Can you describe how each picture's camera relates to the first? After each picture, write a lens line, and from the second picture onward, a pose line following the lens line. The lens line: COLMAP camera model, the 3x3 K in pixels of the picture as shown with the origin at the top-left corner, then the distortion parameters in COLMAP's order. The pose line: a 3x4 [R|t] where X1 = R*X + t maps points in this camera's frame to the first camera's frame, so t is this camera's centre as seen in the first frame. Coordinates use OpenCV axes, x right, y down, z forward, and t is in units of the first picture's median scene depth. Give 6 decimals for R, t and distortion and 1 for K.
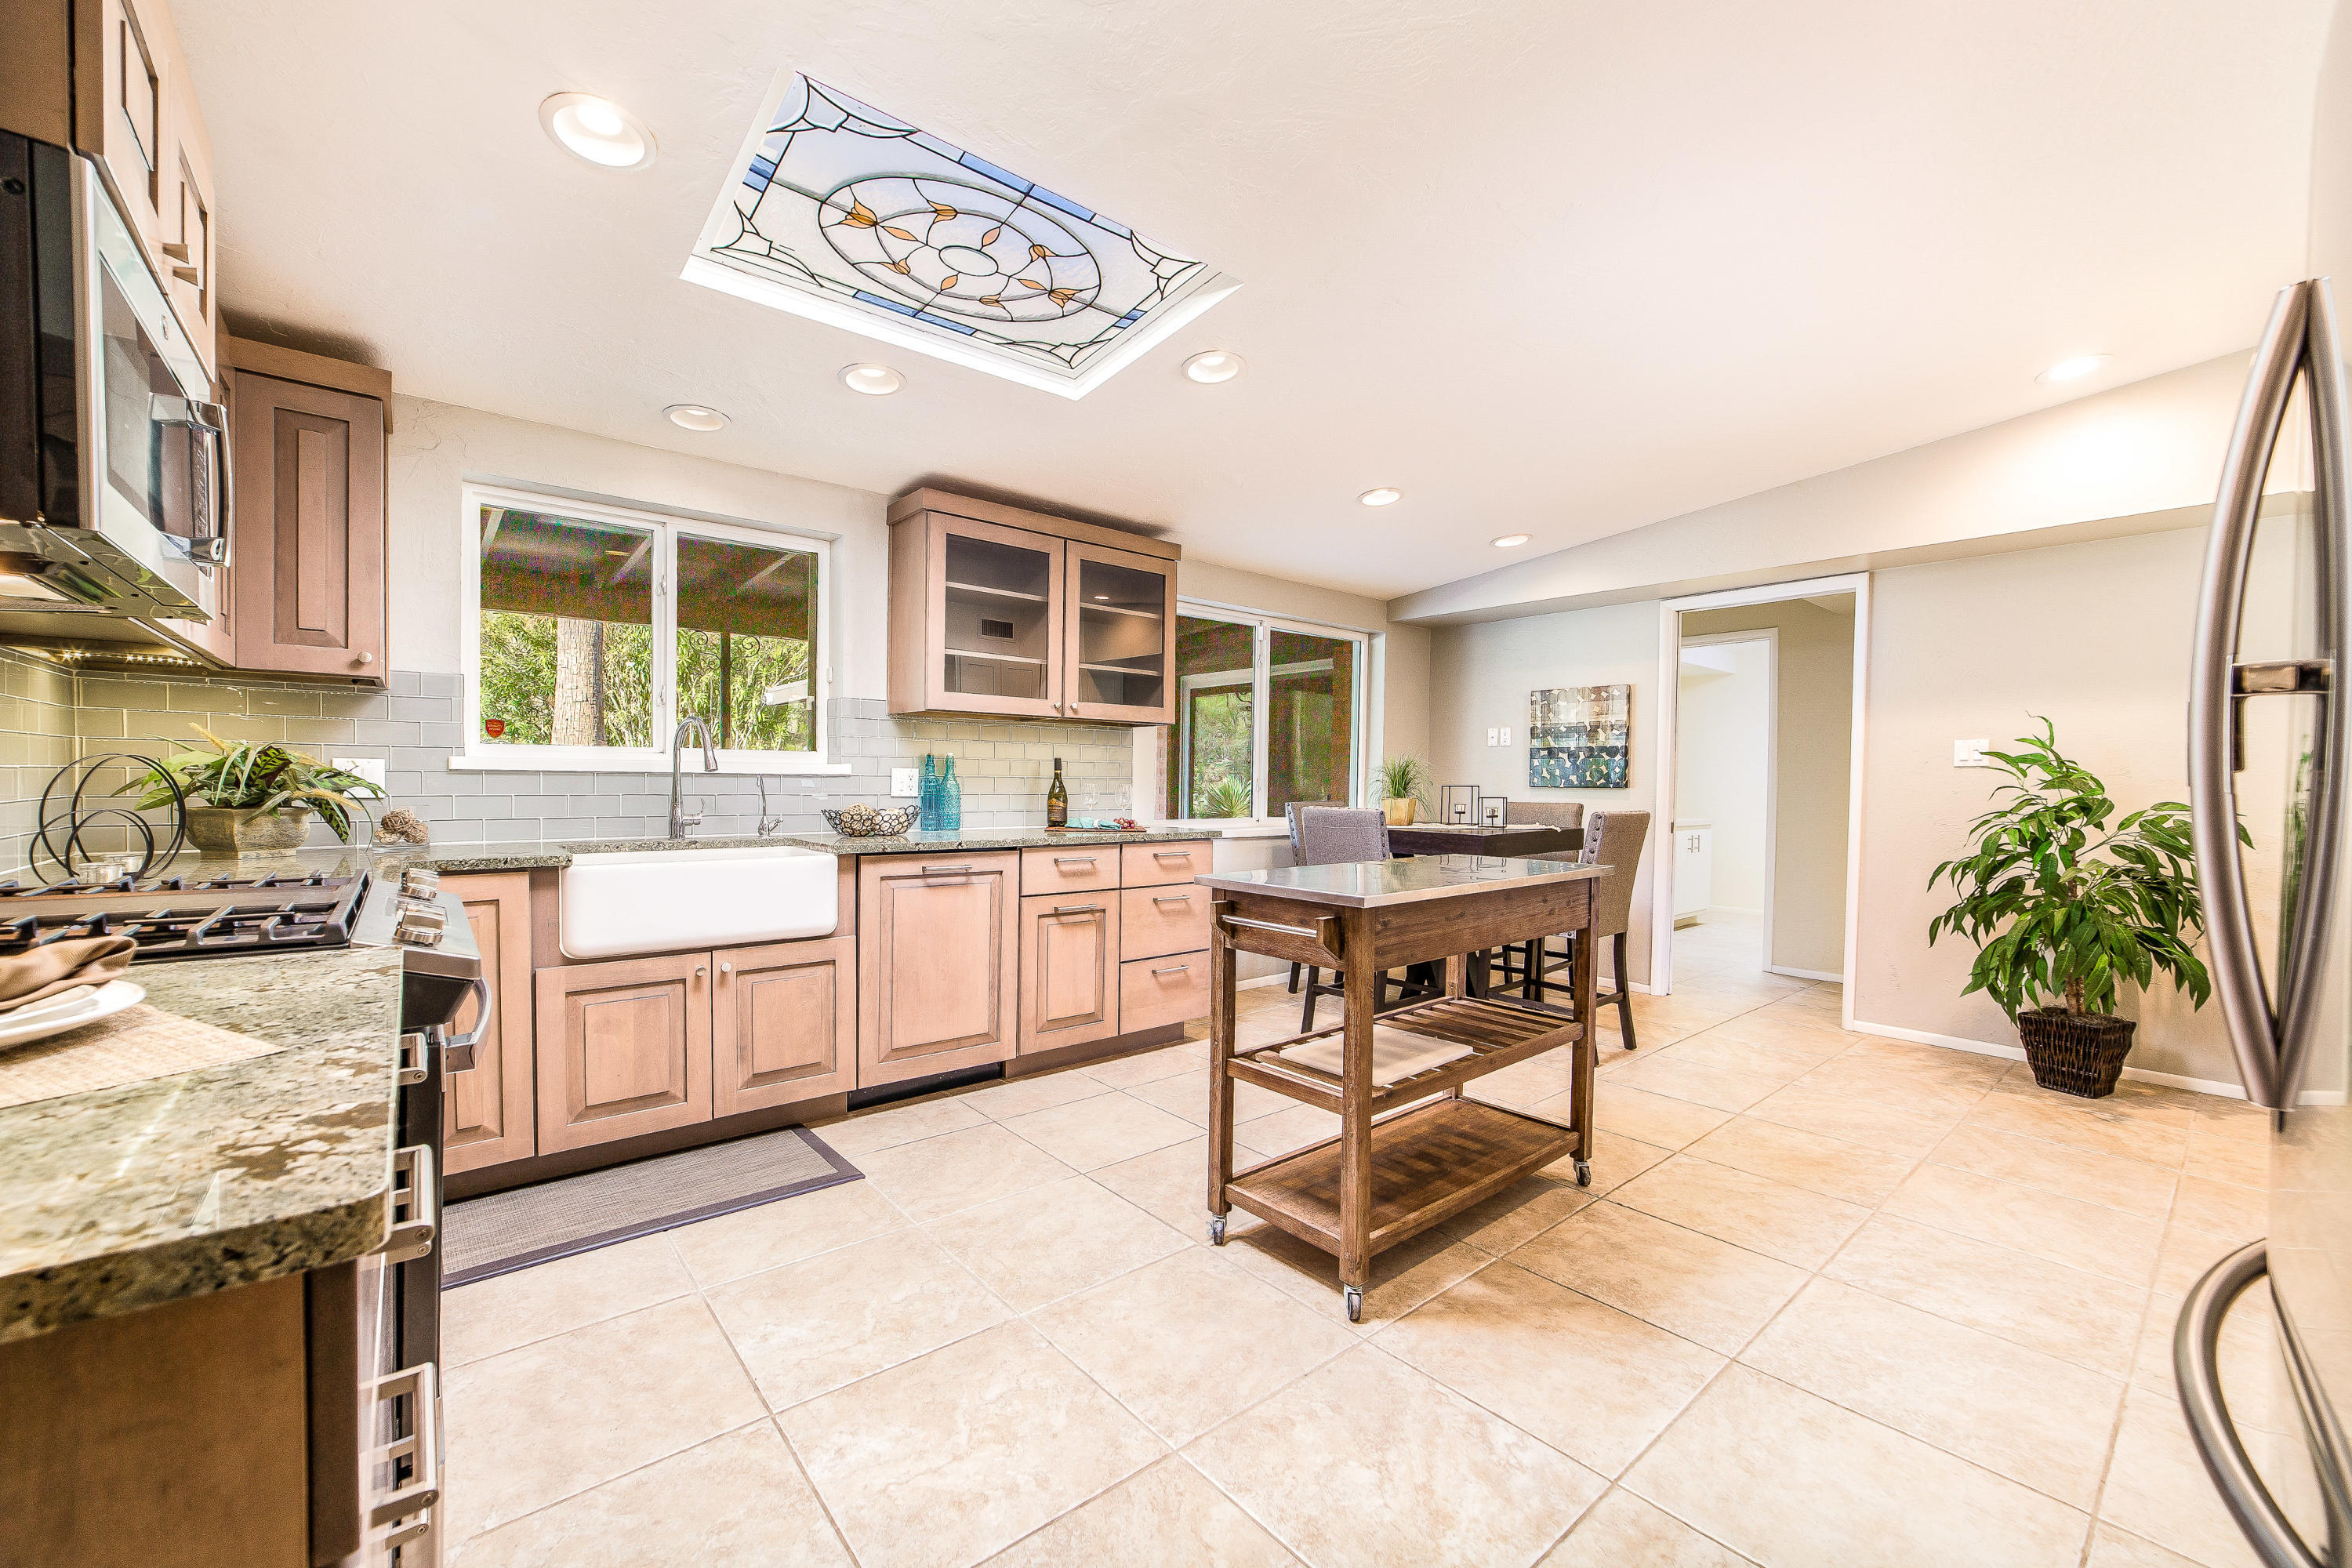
lens RADIAL K [[926.8, 0, 1176.0], [0, 926.8, 784.0], [0, 0, 1]] dist [-0.023805, 0.008489]
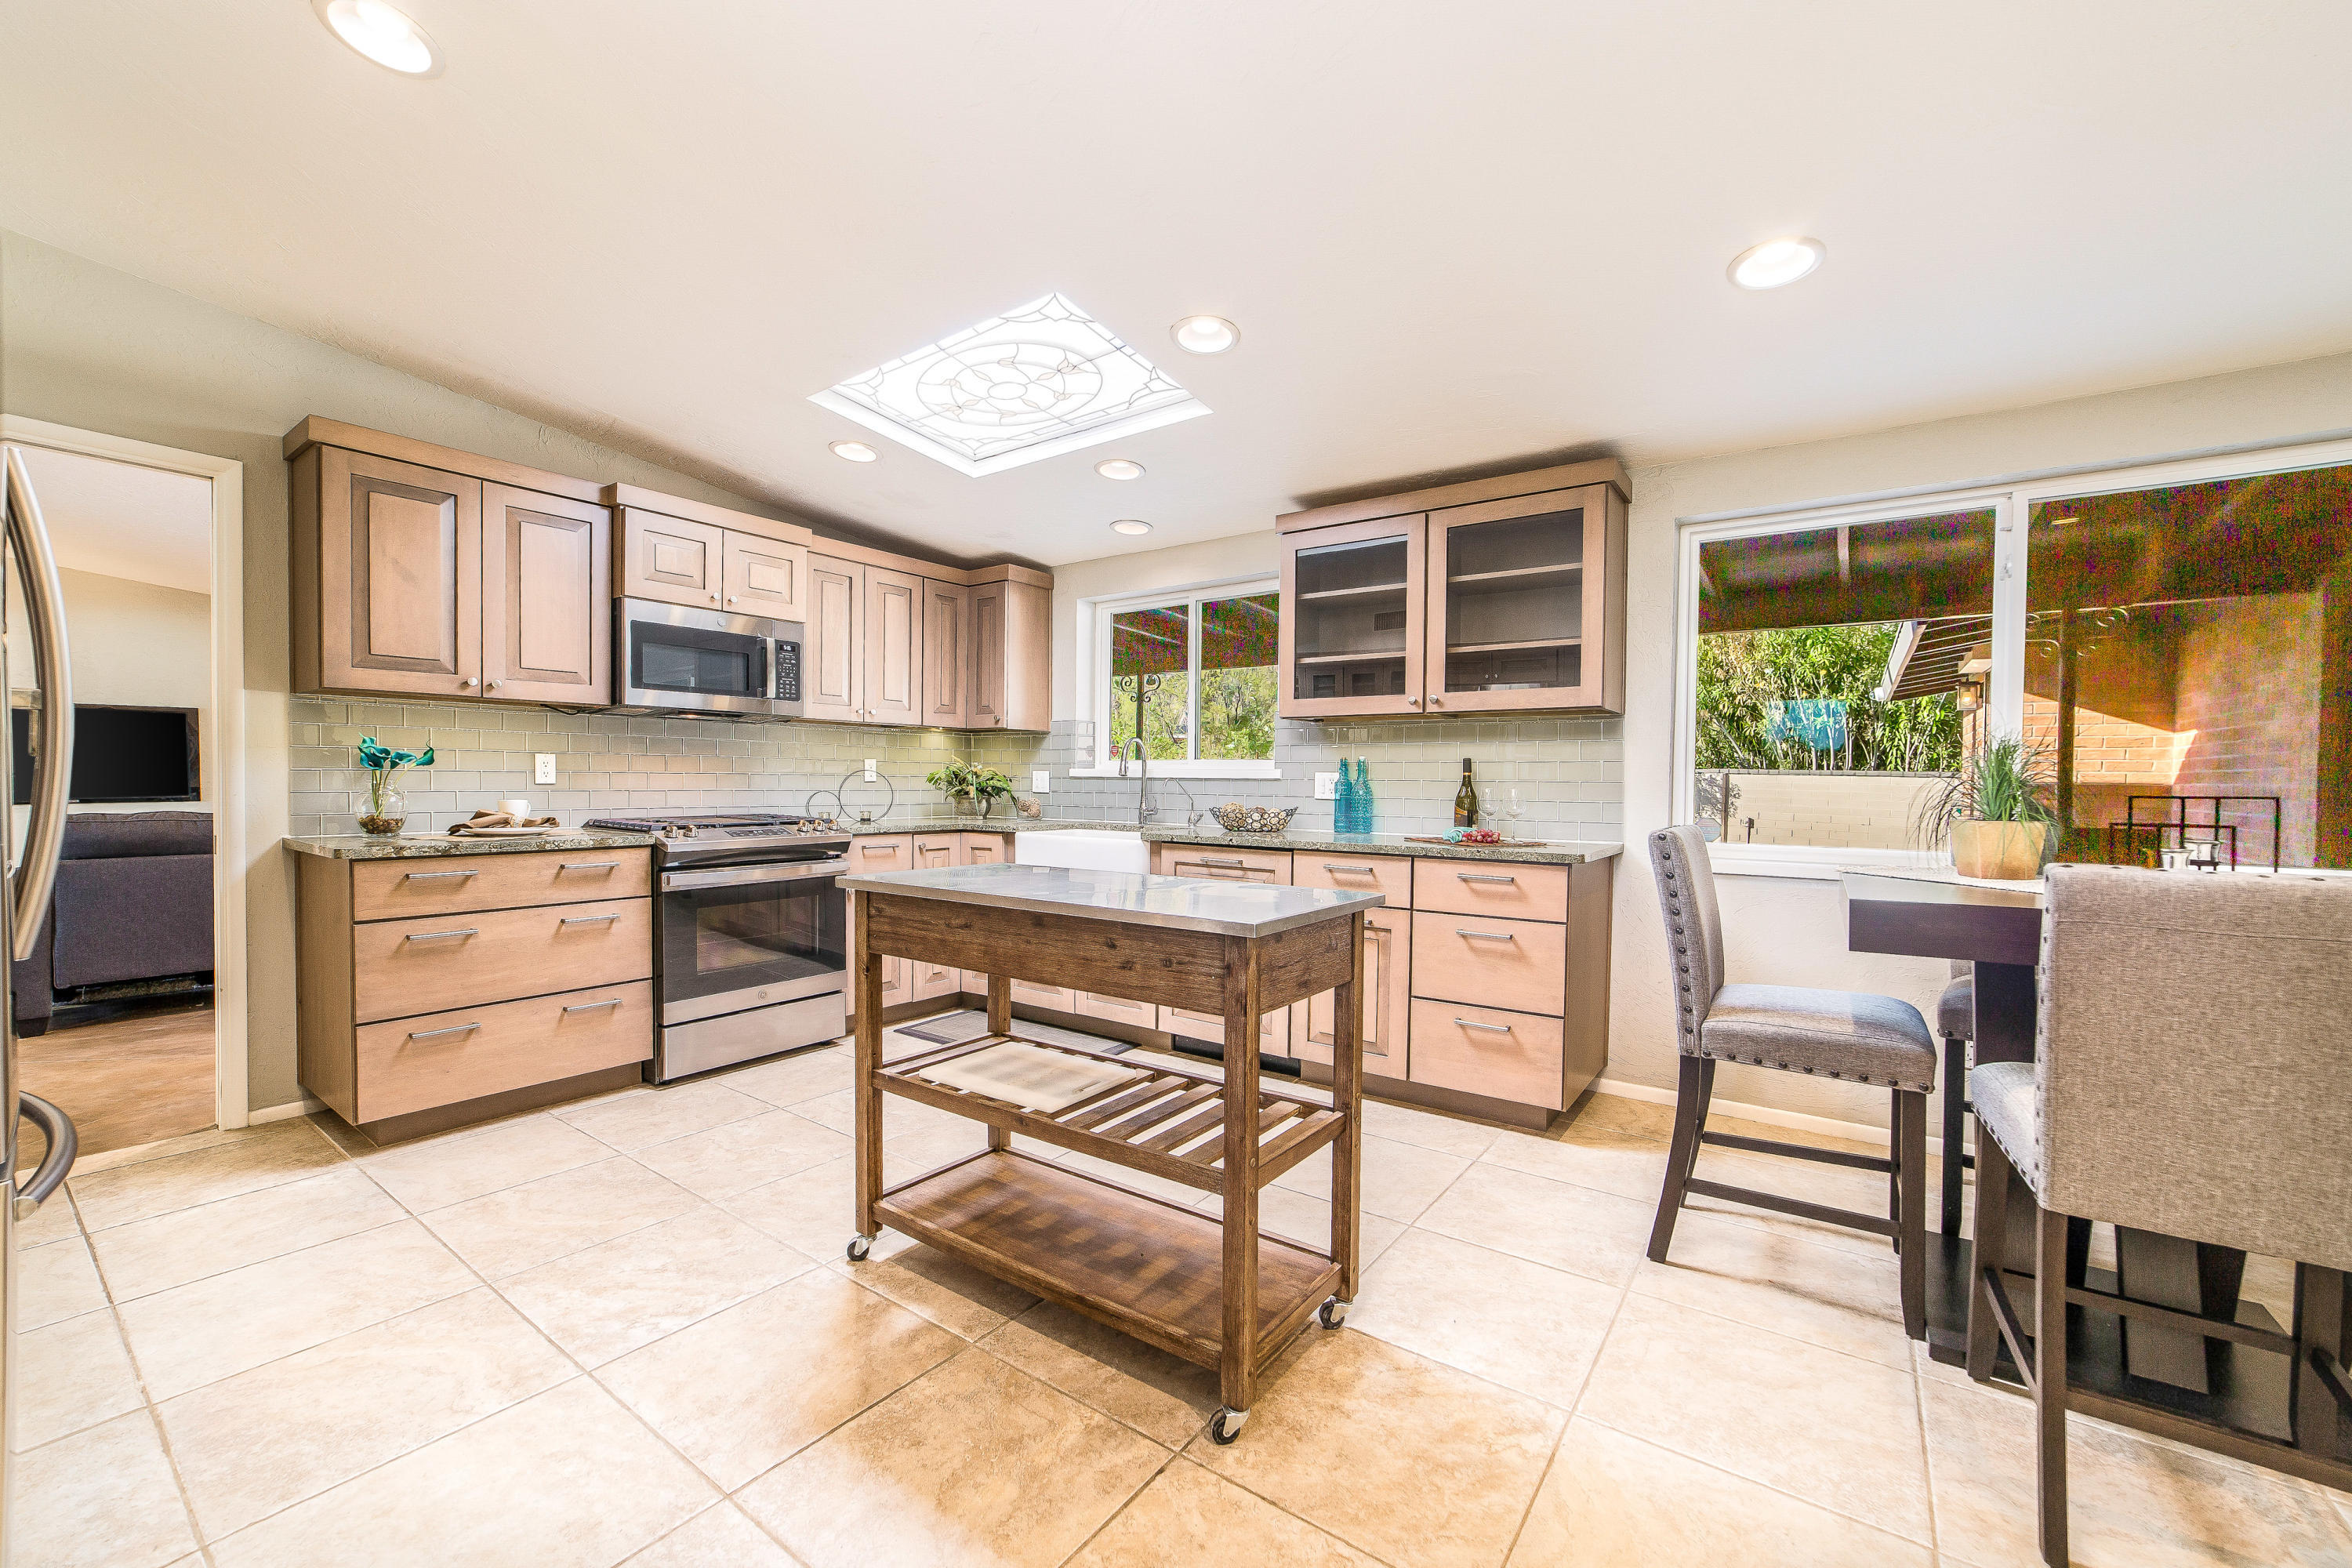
lens RADIAL K [[941.7, 0, 1176.0], [0, 941.7, 784.0], [0, 0, 1]] dist [-0.025450, 0.000015]
pose [[0.246680, -0.003582, -0.969090, 0.820343], [-0.012655, 0.999896, -0.006917, 0.006808], [0.969014, 0.013970, 0.246609, 0.647620]]
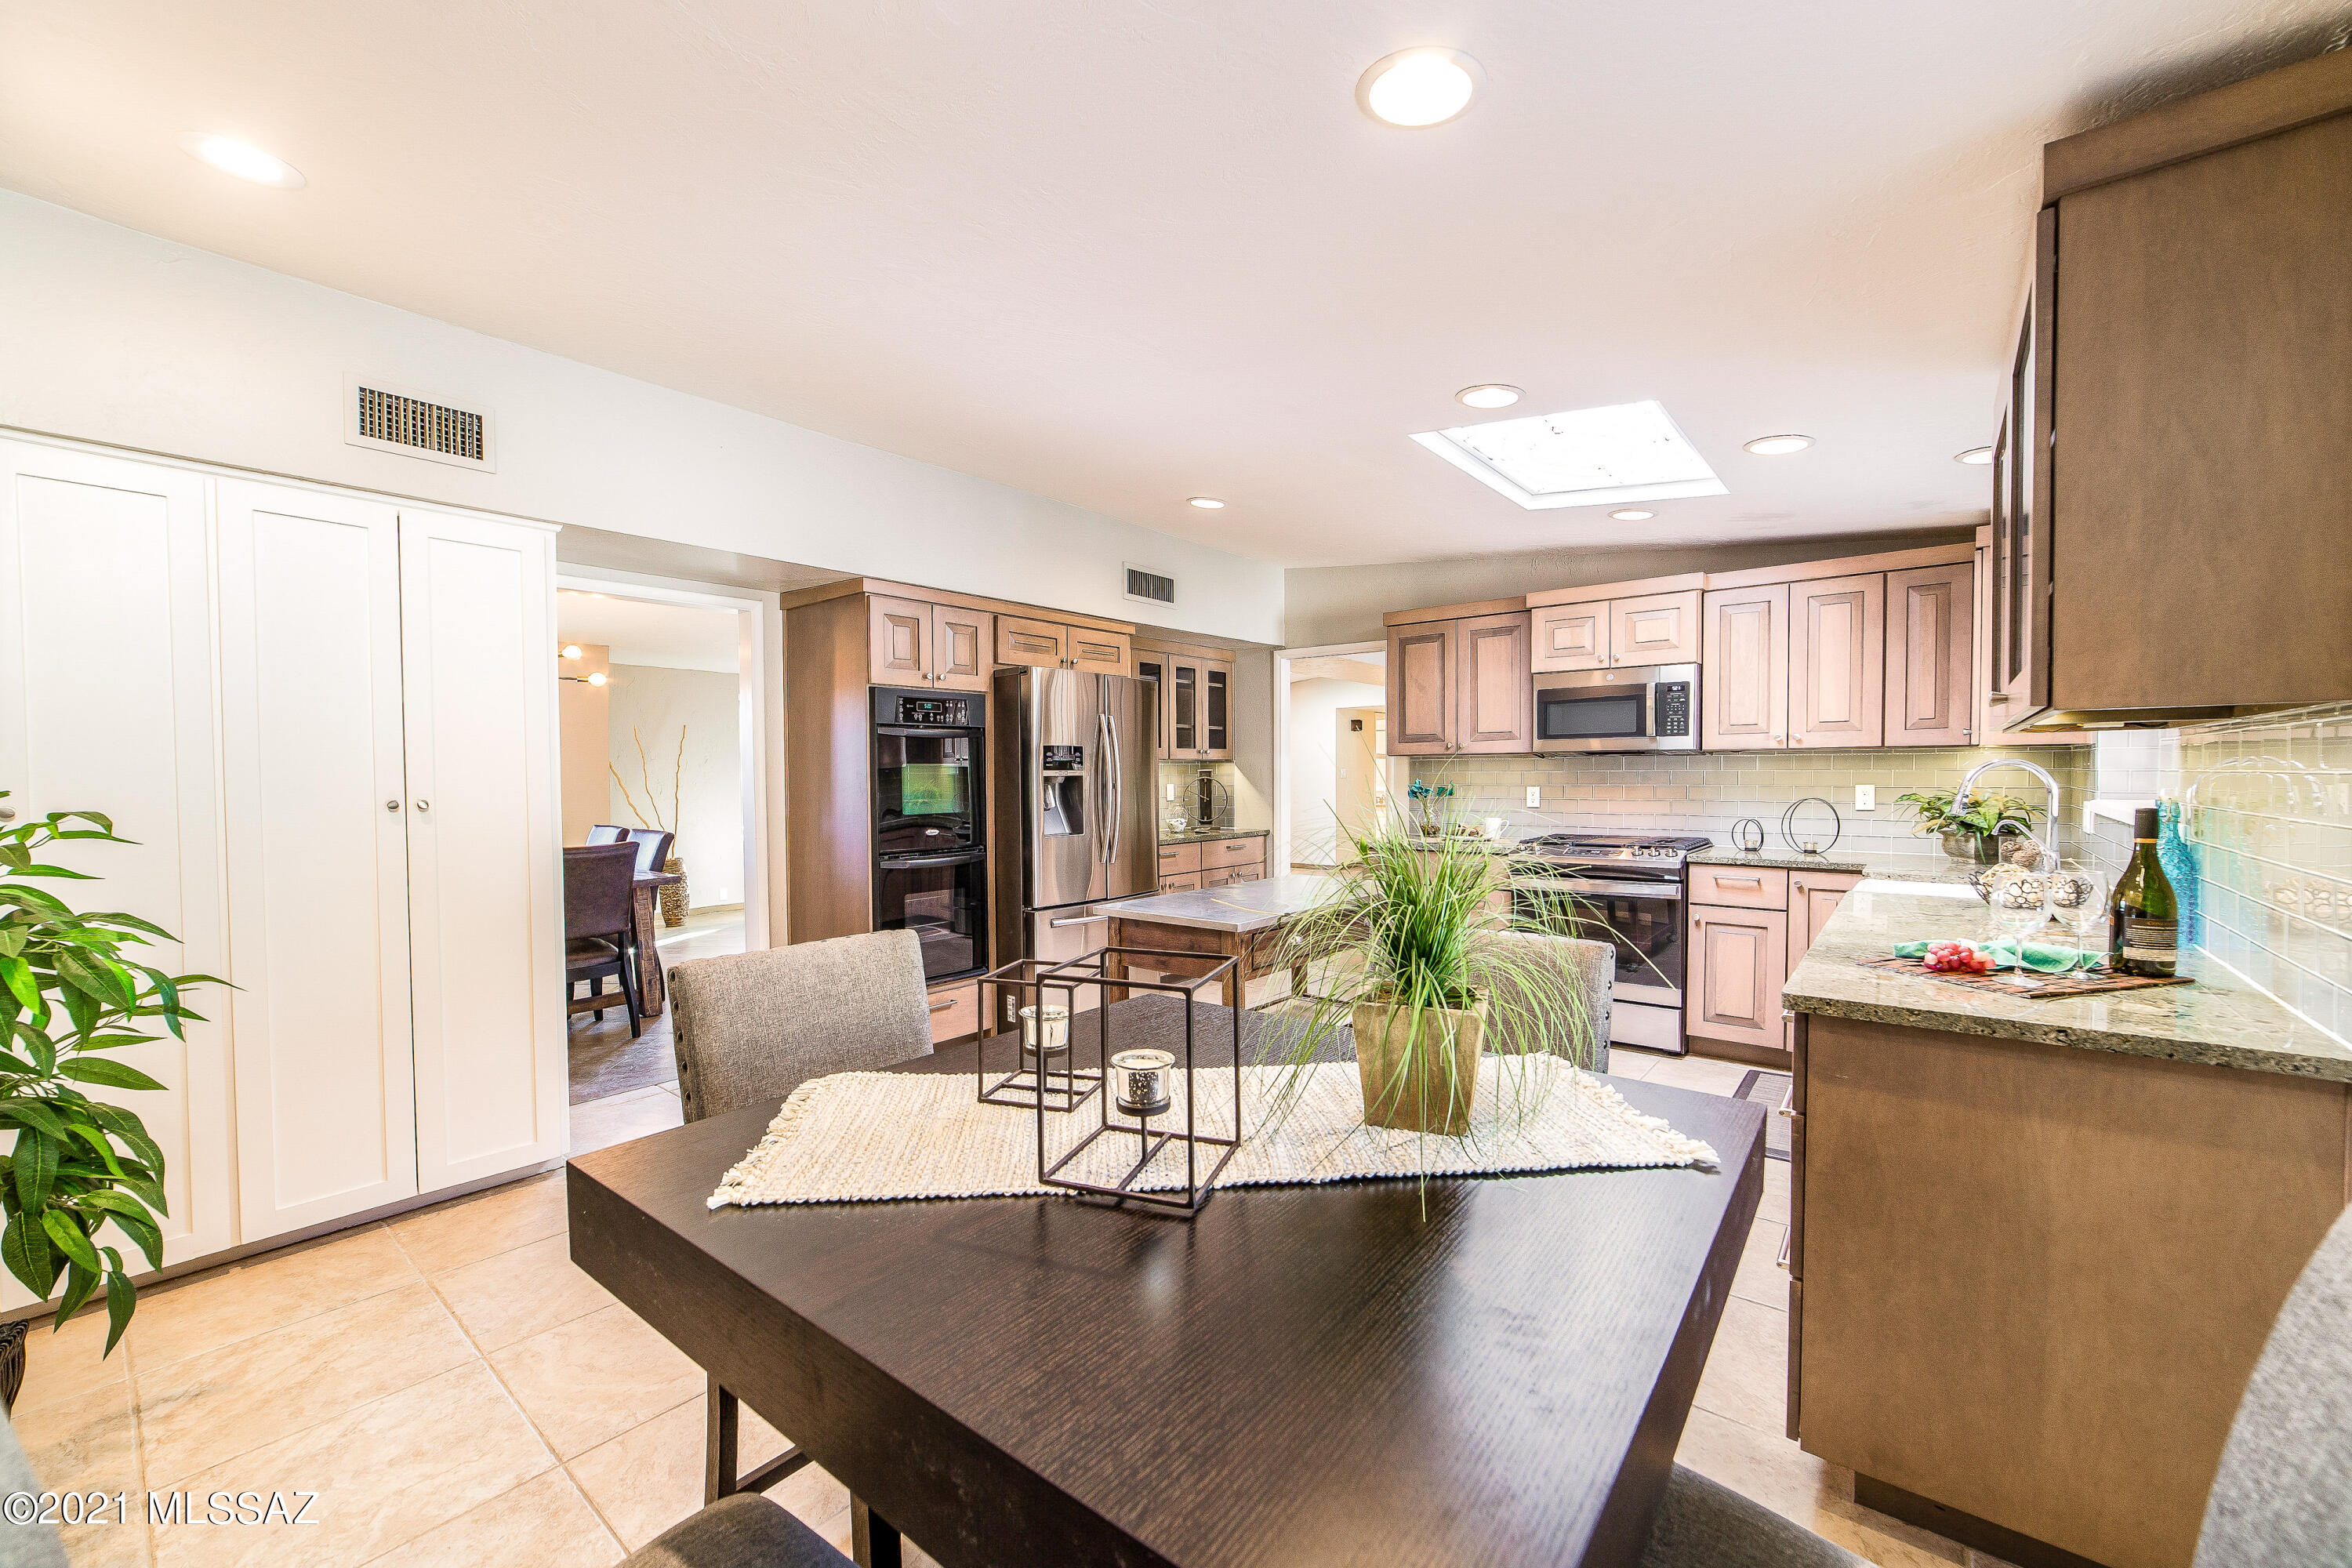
lens RADIAL K [[926.8, 0, 1176.0], [0, 926.8, 784.0], [0, 0, 1]] dist [-0.023805, 0.008489]
pose [[-0.983086, 0.001117, -0.183141, 0.454341], [-0.001845, 0.999870, 0.016002, -0.055893], [0.183136, 0.016069, -0.982956, 1.640859]]
